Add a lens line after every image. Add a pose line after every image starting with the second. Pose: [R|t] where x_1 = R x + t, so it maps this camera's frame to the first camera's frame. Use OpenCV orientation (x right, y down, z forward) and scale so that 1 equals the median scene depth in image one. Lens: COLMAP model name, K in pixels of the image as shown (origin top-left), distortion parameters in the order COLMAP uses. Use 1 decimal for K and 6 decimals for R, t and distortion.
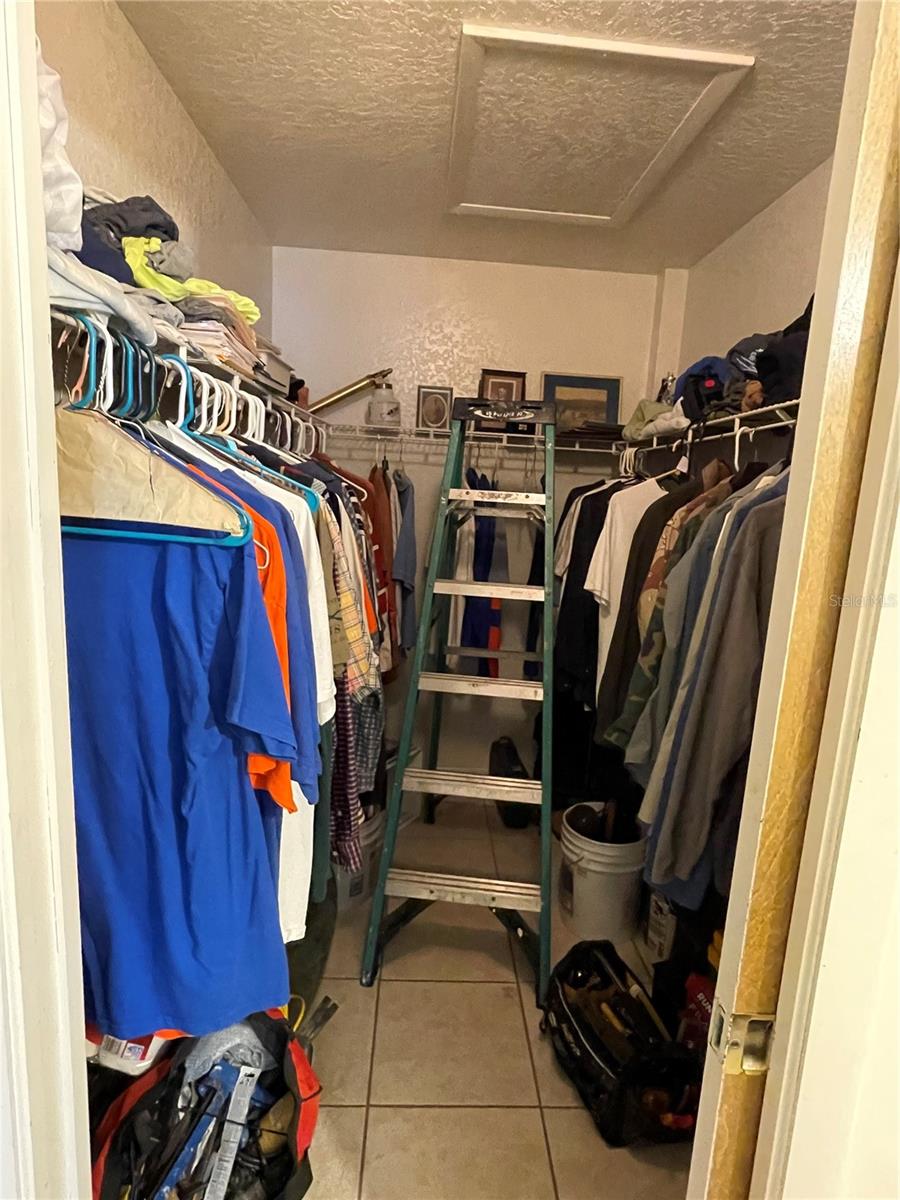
lens RADIAL K [[660.3, 0, 454.8], [0, 660.3, 602.3], [0, 0, 1]] dist [-0.006023, 0.000169]
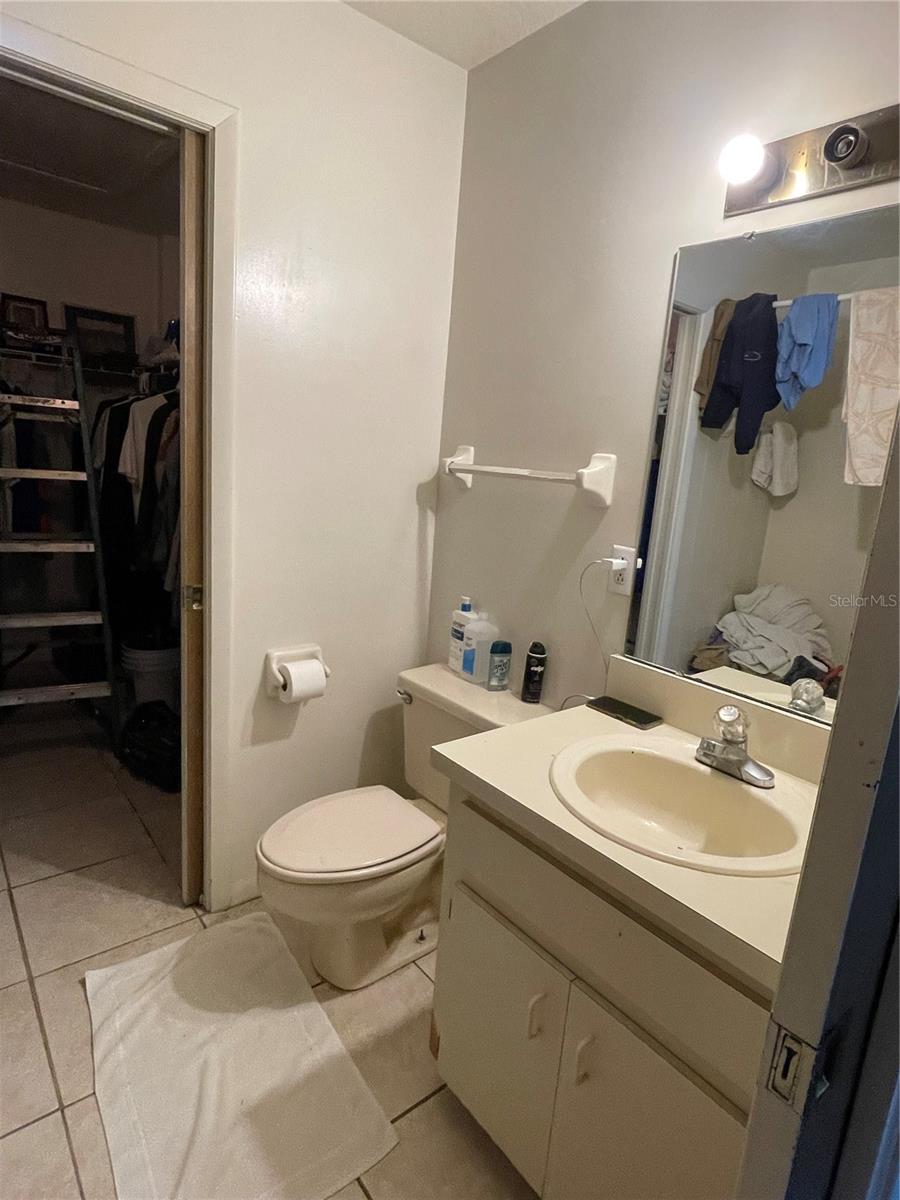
lens RADIAL K [[660.3, 0, 456.0], [0, 660.3, 589.9], [0, 0, 1]] dist [-0.006023, 0.000169]
pose [[0.797802, -0.113345, 0.592170, -0.082588], [0.071902, 0.993047, 0.093206, 0.140377], [-0.598617, -0.031782, 0.800405, -0.519377]]
